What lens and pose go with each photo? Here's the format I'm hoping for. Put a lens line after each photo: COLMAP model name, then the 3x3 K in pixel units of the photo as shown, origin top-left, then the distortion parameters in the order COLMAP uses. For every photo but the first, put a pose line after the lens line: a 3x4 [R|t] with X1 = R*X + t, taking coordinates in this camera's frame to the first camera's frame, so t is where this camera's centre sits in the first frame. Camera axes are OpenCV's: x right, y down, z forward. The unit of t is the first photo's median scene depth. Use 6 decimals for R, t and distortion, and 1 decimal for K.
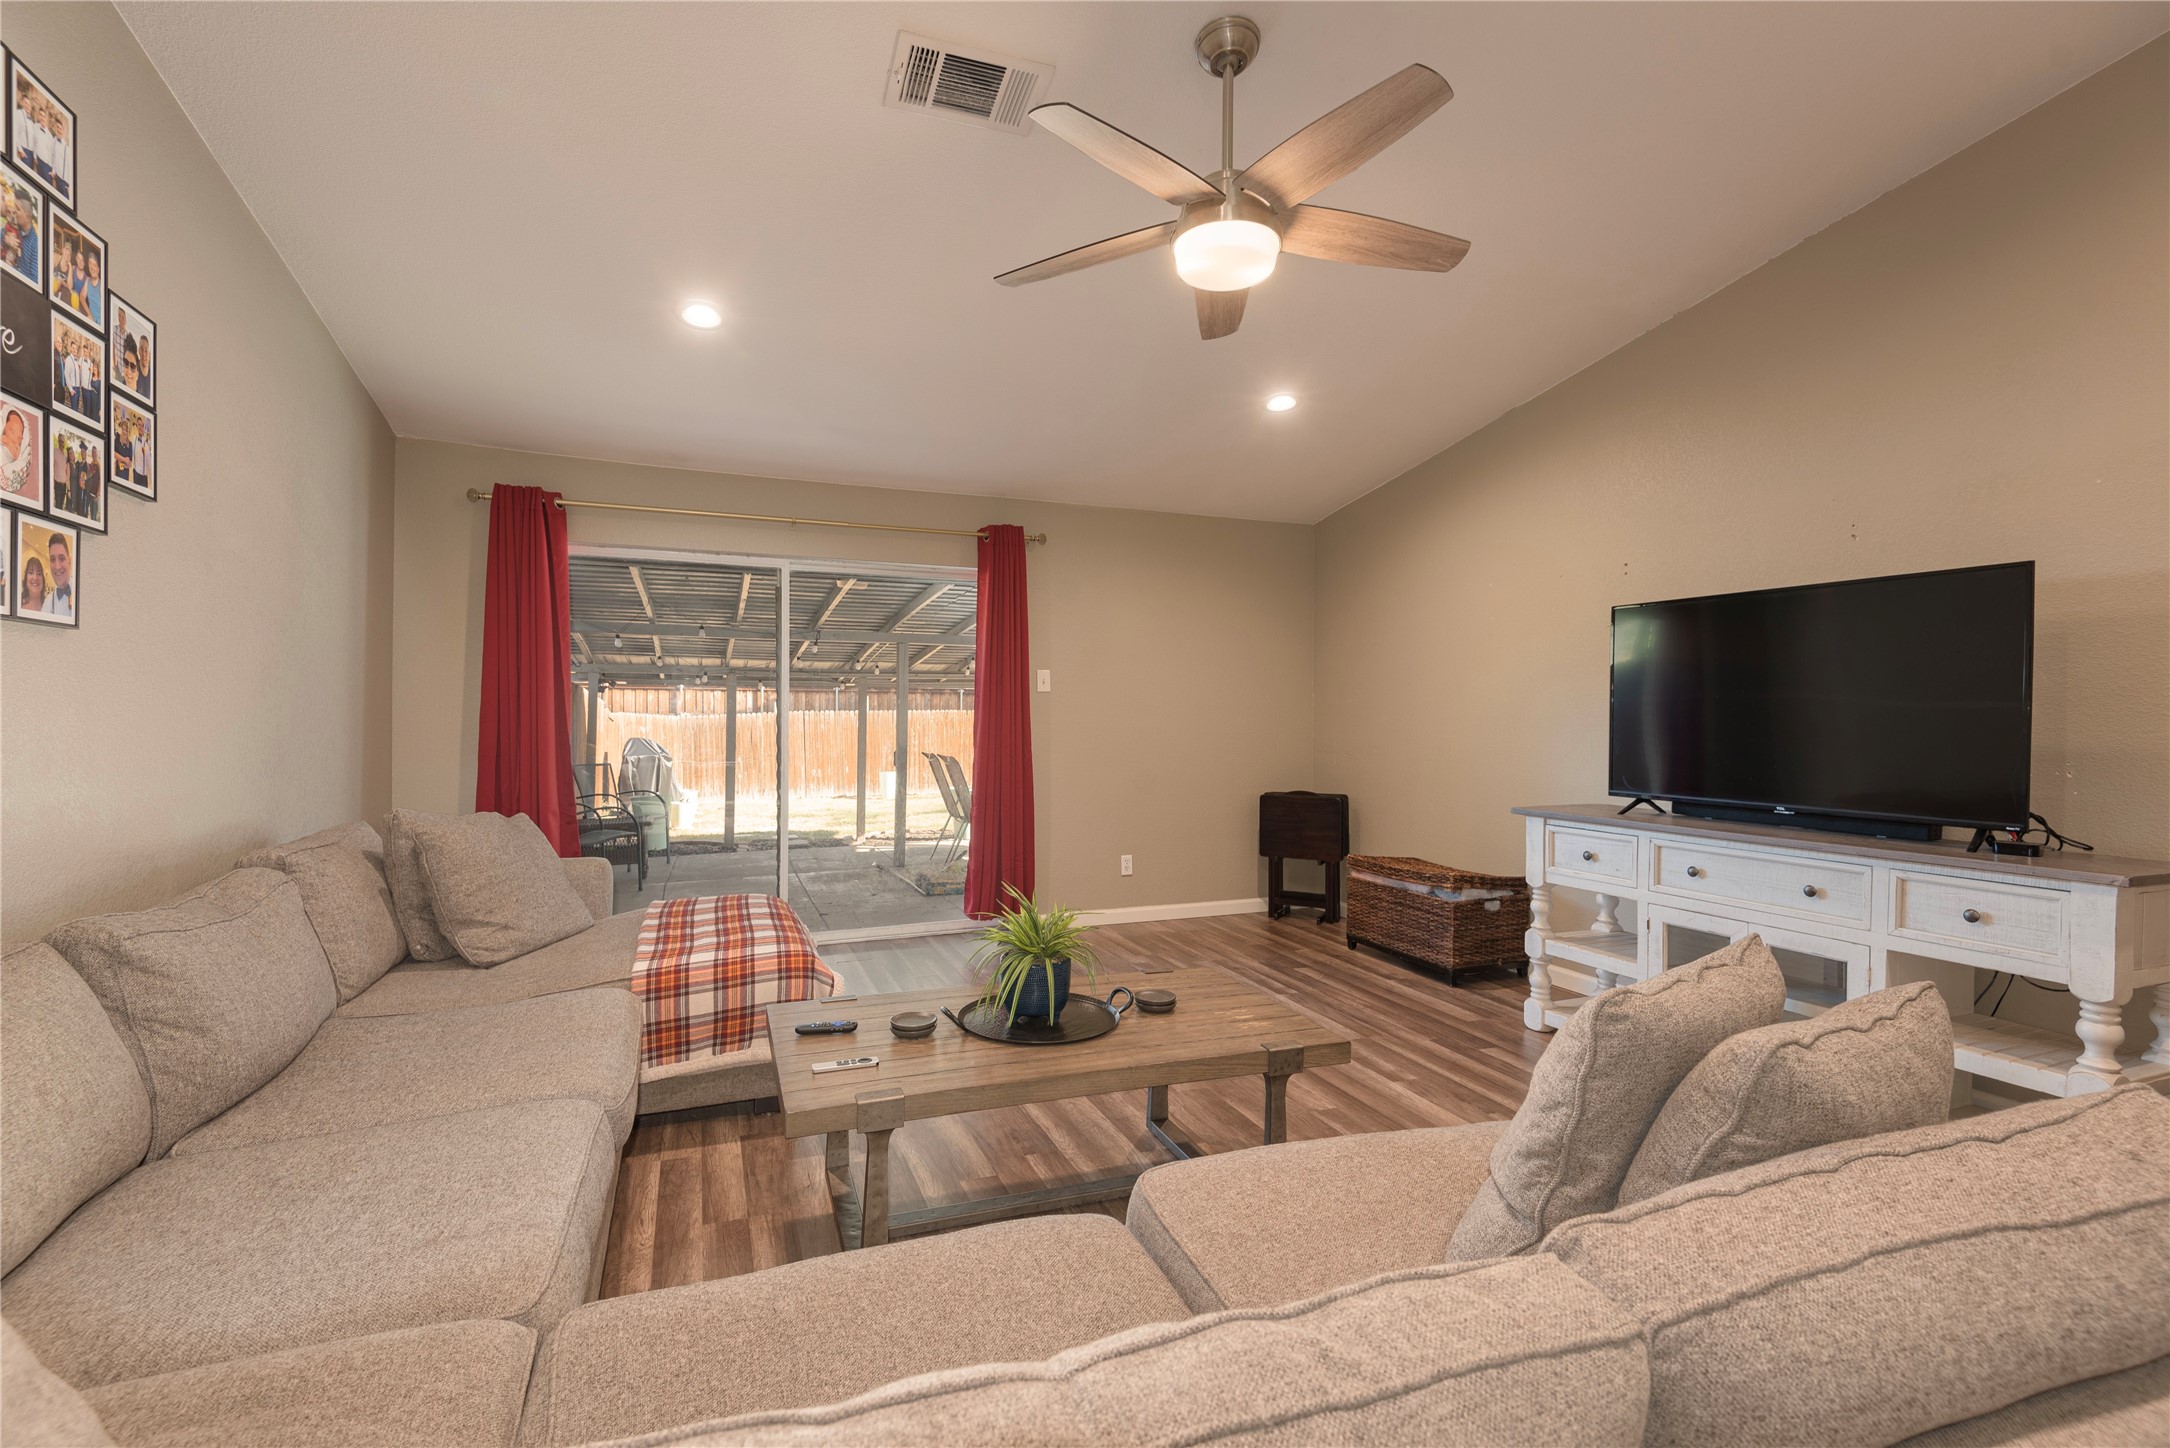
lens RADIAL K [[975.8, 0, 1078.6], [0, 975.8, 717.1], [0, 0, 1]] dist [0.025276, -0.011385]
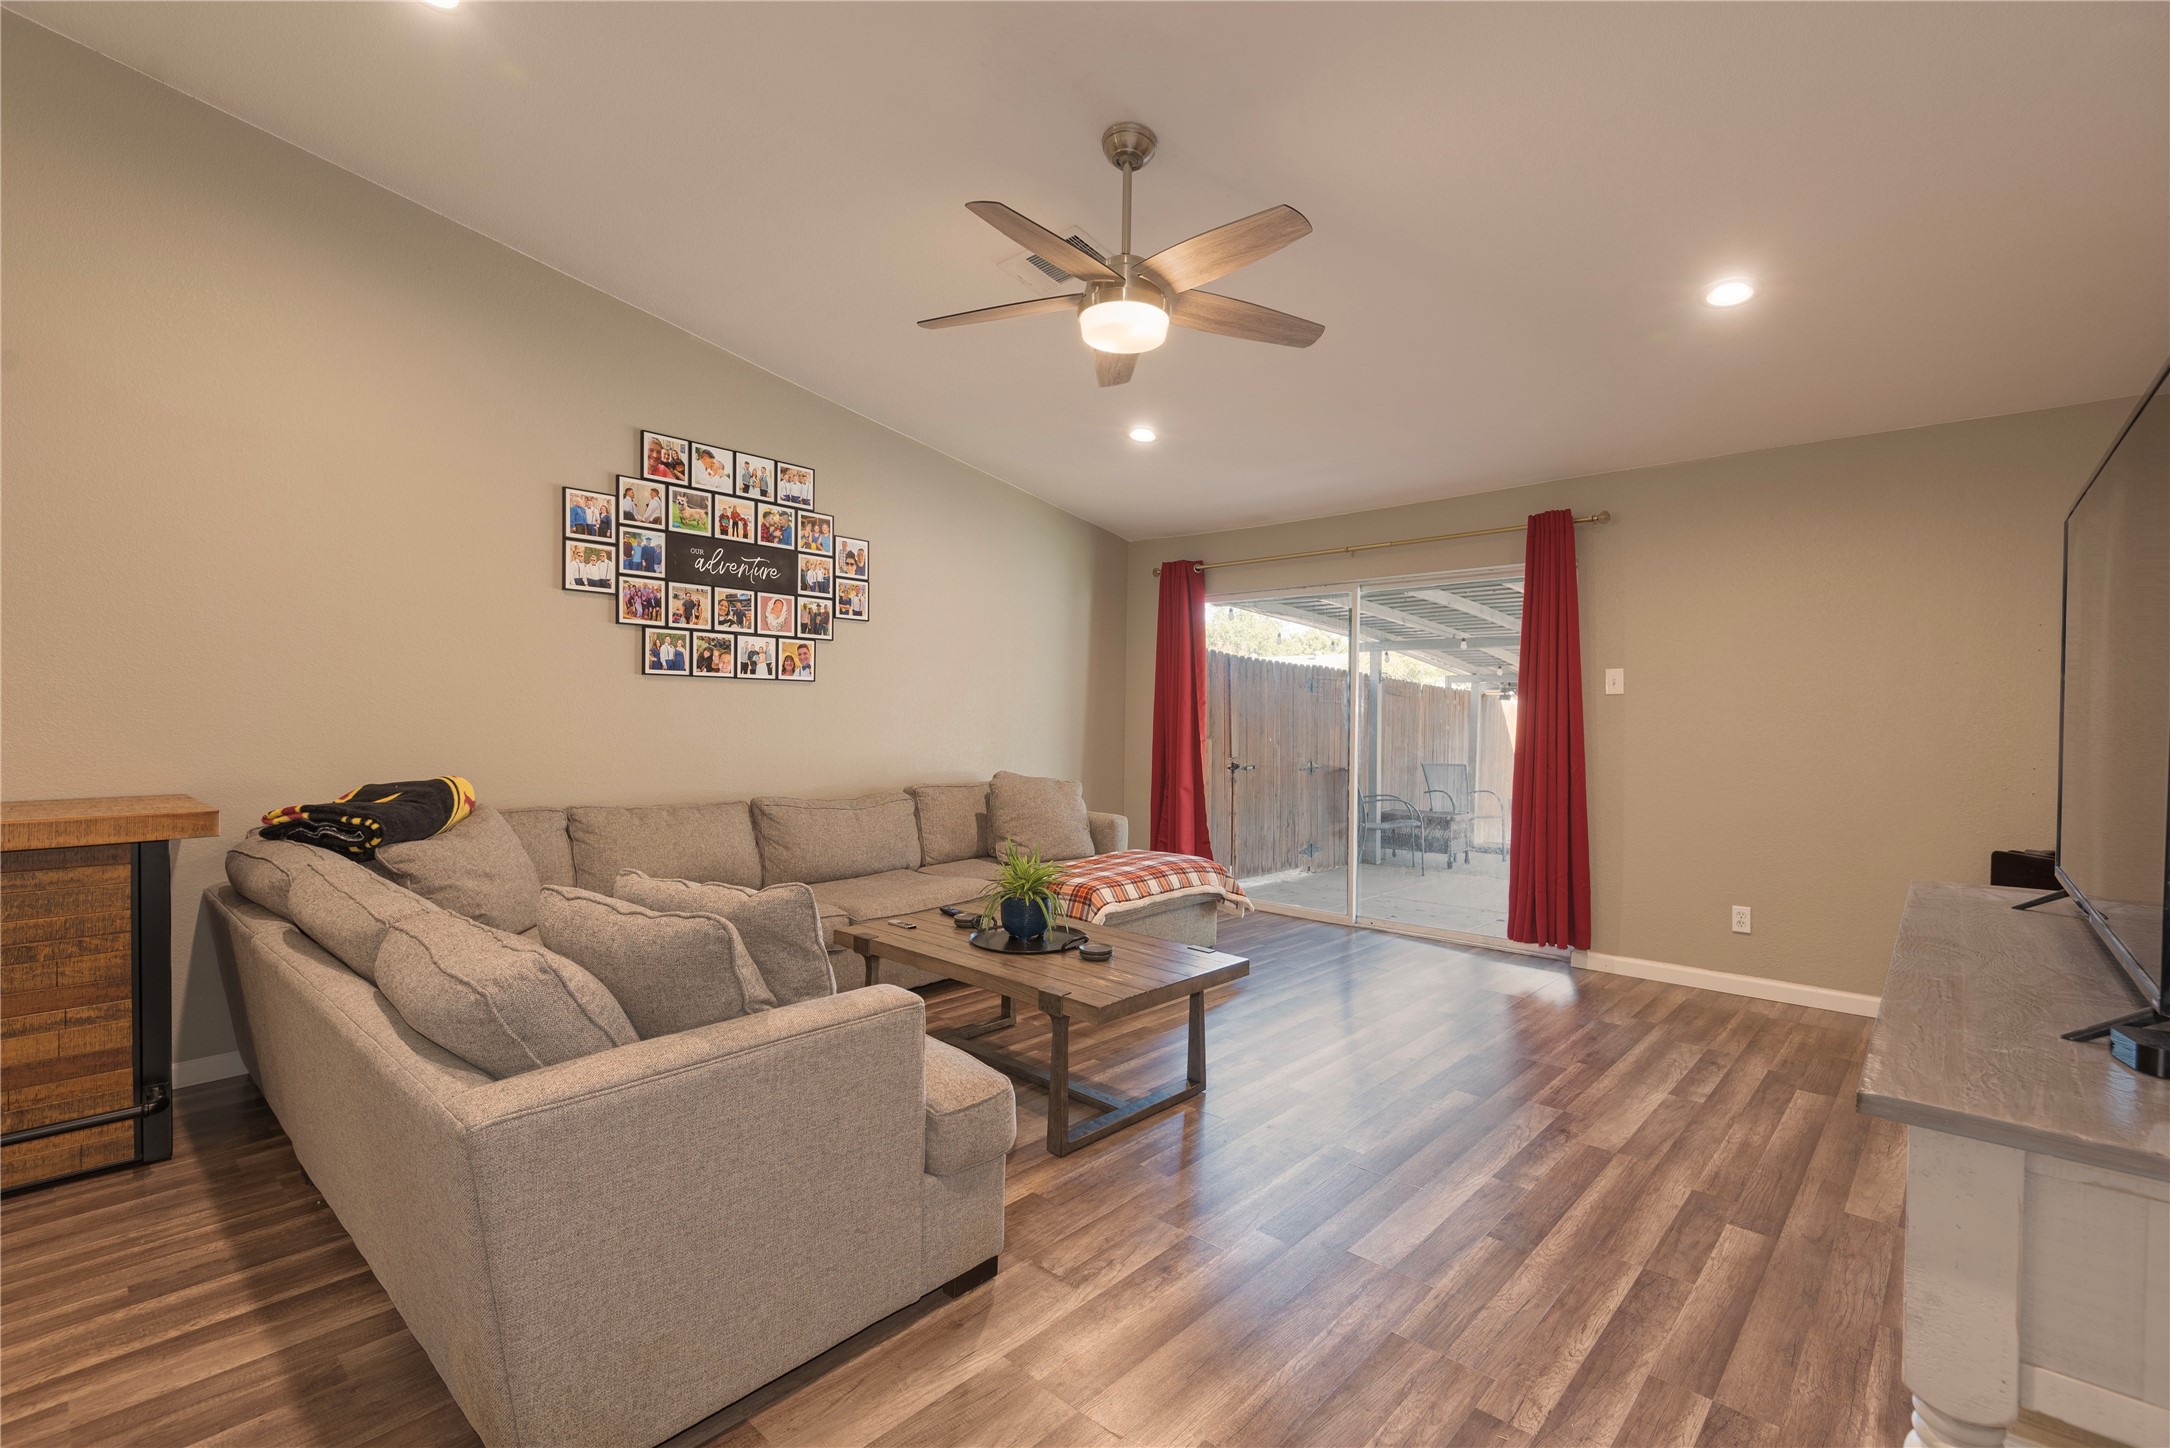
lens RADIAL K [[975.8, 0, 1075.7], [0, 975.8, 722.4], [0, 0, 1]] dist [0.025276, -0.011385]
pose [[0.434231, 0.004364, -0.900791, 1.330621], [-0.007879, 0.999968, 0.001046, 0.002101], [0.900767, 0.006643, 0.434252, 0.504587]]
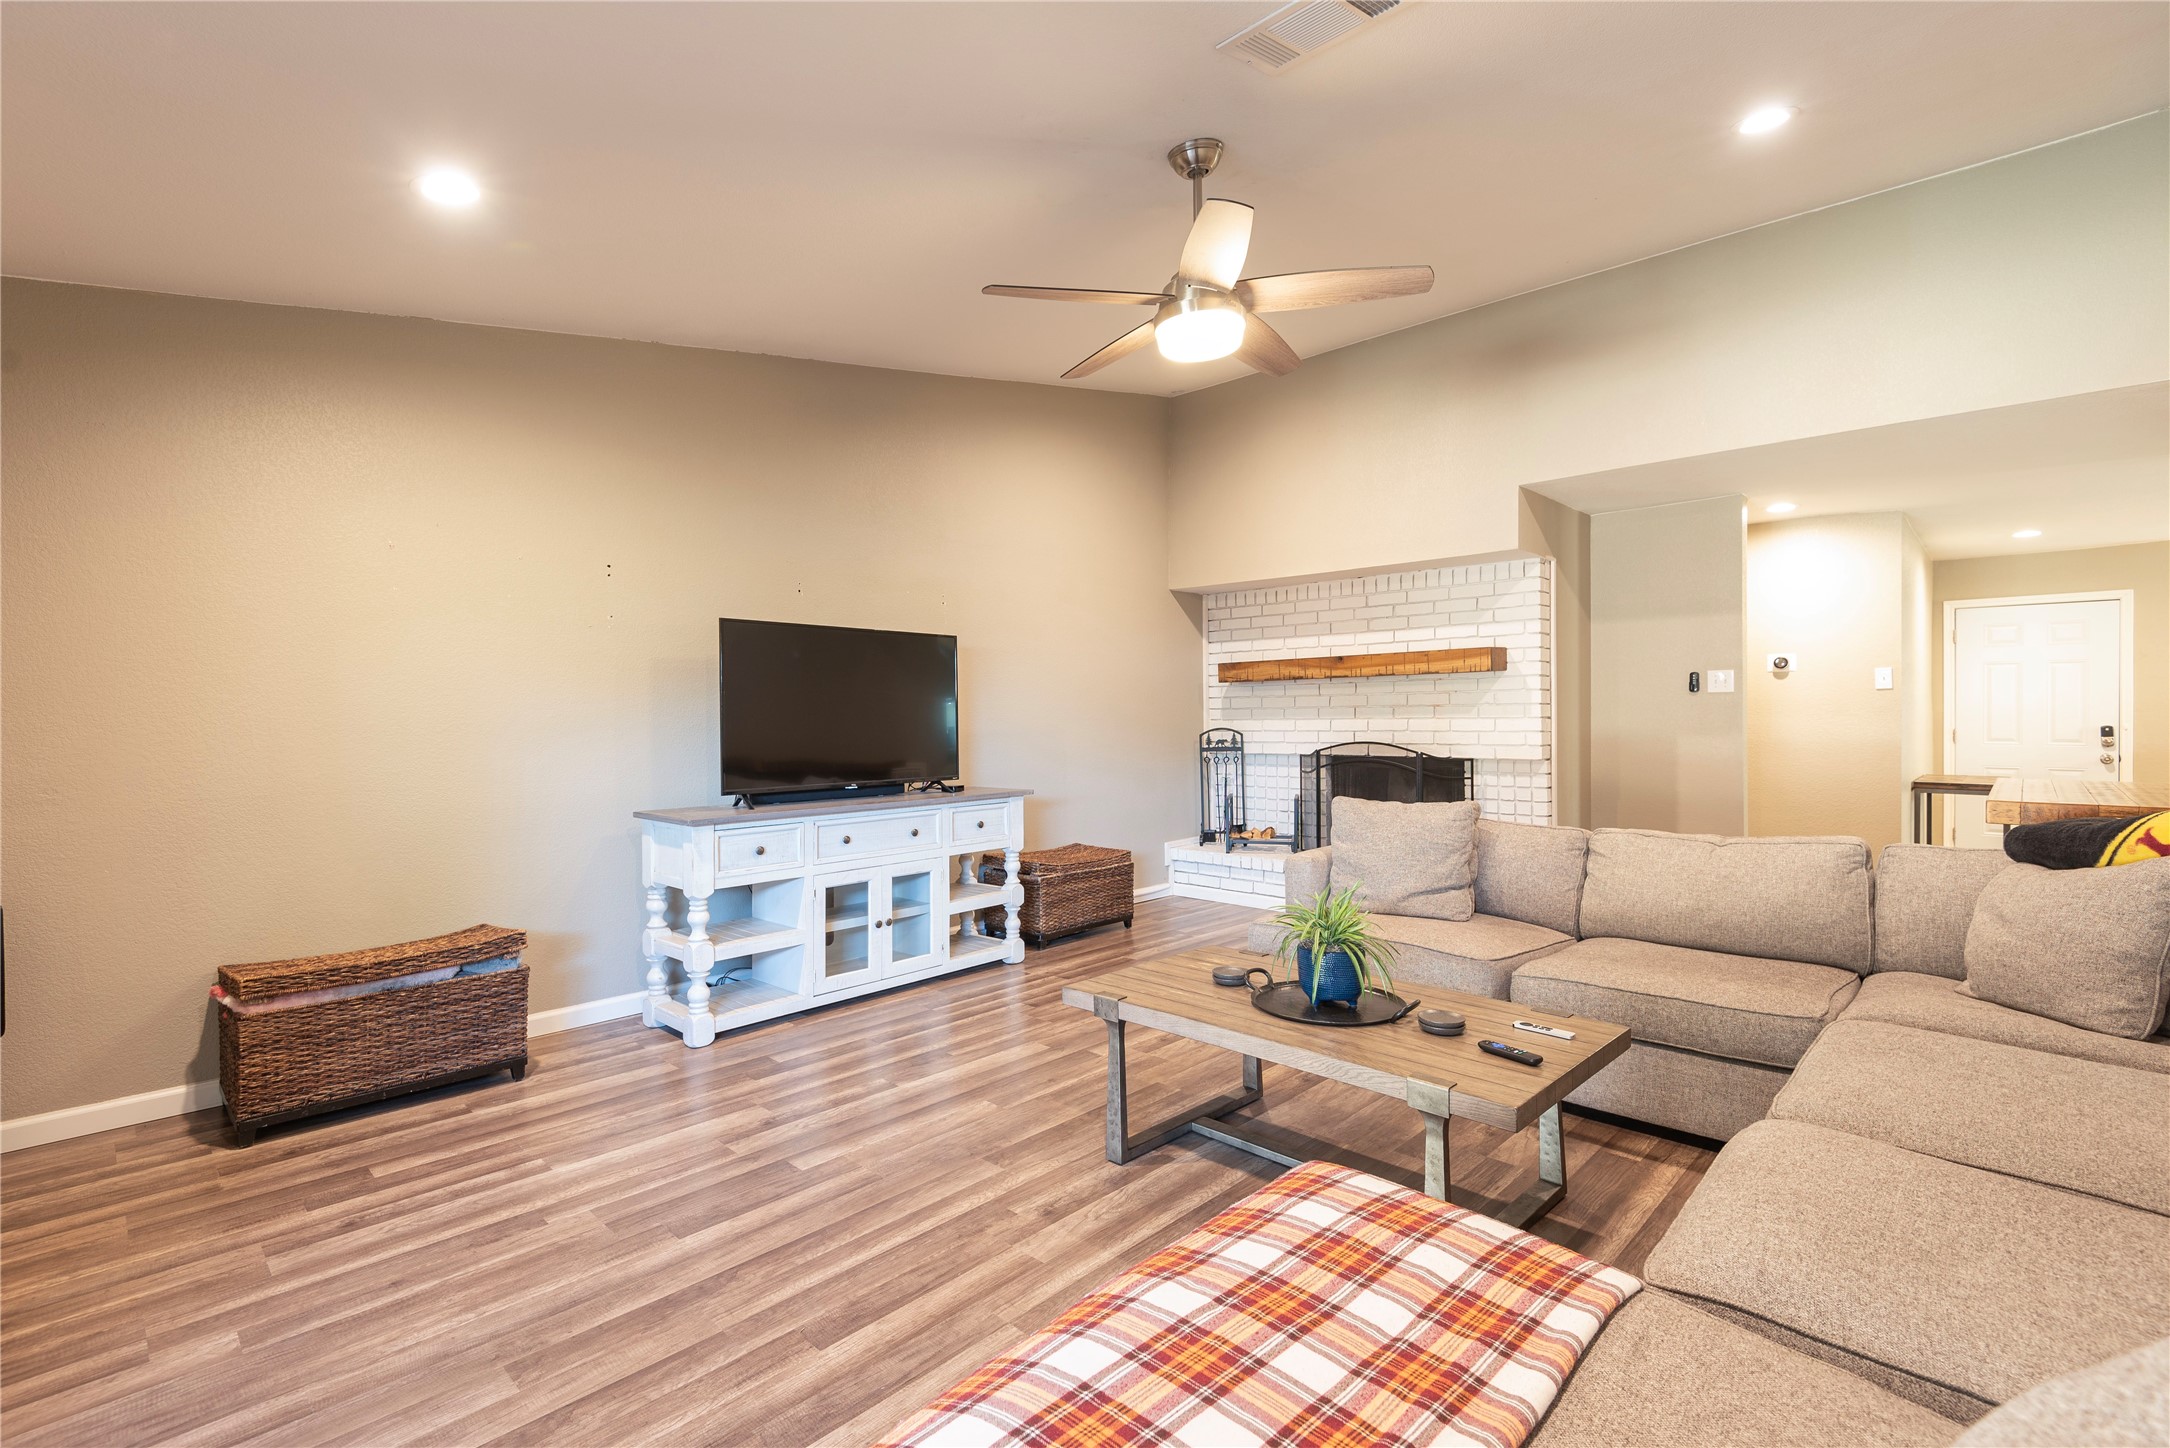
lens RADIAL K [[975.8, 0, 1081.3], [0, 975.8, 722.6], [0, 0, 1]] dist [0.025276, -0.011385]
pose [[-0.419702, -0.010585, 0.907600, -0.983335], [0.006054, 0.999877, 0.014460, -0.020077], [-0.907642, 0.011564, -0.419586, 1.848355]]
